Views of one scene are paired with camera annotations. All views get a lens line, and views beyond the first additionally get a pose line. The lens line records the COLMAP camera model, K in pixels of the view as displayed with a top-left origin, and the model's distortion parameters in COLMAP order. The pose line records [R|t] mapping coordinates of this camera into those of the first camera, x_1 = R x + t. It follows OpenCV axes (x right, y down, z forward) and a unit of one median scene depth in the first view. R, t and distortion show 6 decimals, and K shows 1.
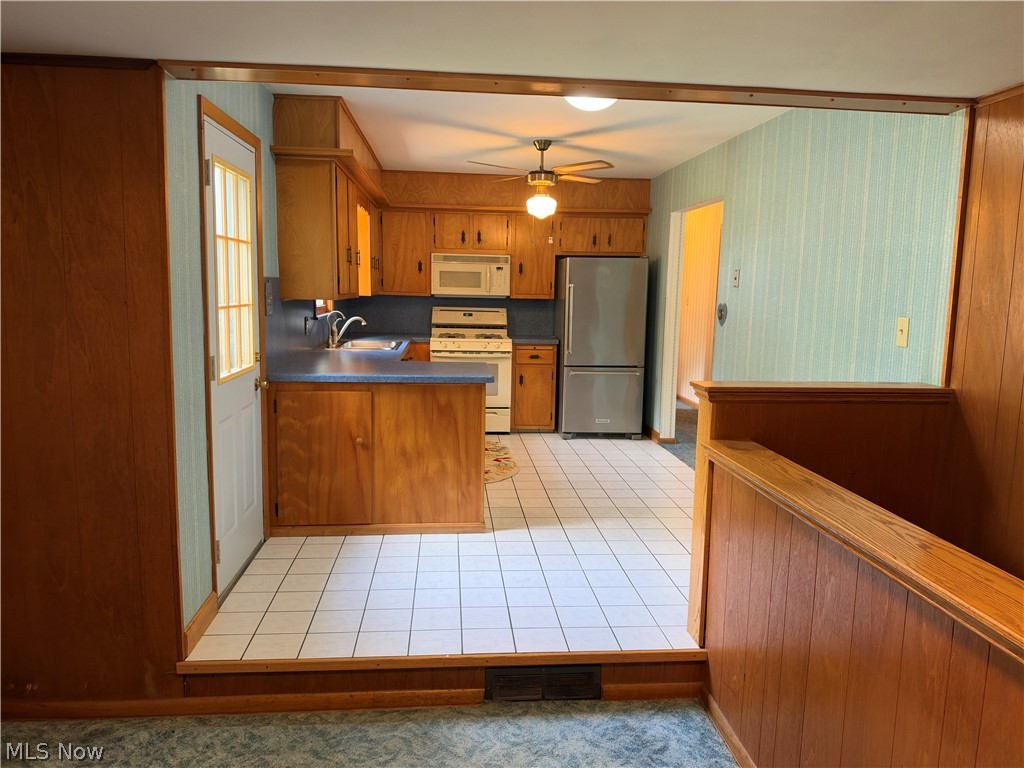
lens RADIAL K [[761.0, 0, 528.8], [0, 761.0, 385.1], [0, 0, 1]] dist [0.056081, -0.083938]
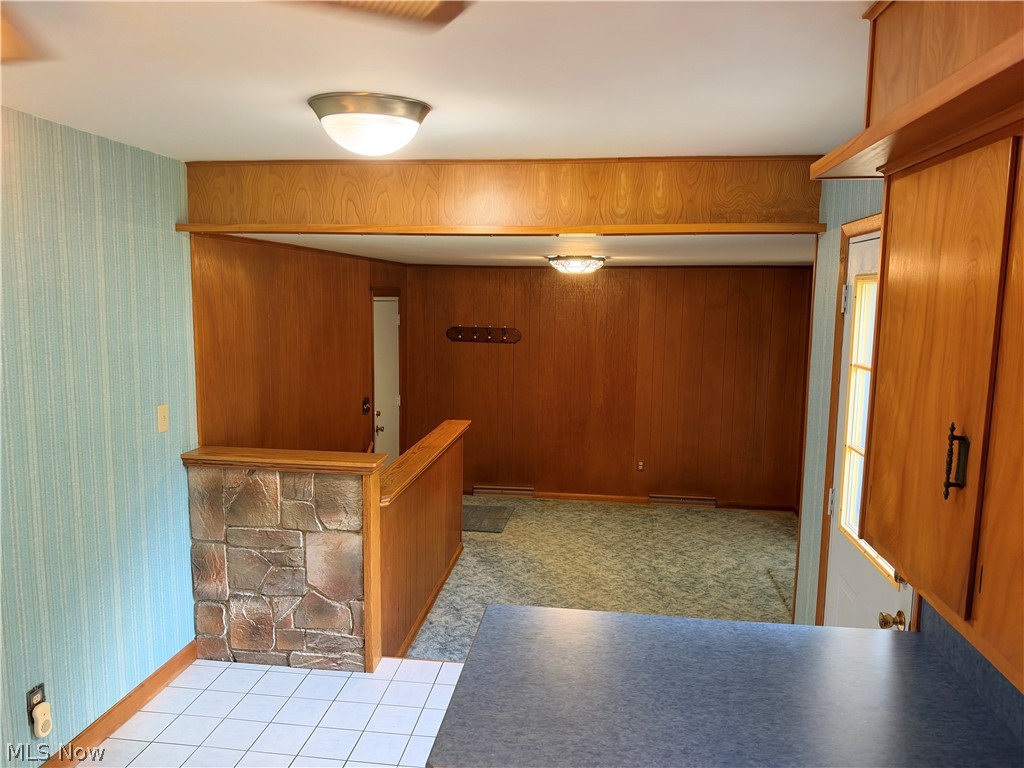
lens RADIAL K [[761.0, 0, 528.8], [0, 761.0, 385.1], [0, 0, 1]] dist [0.056081, -0.083938]
pose [[-0.976350, -0.061024, 0.207403, -0.104518], [-0.006729, 0.967449, 0.252977, -0.175859], [-0.216089, 0.245599, -0.944980, 0.855979]]
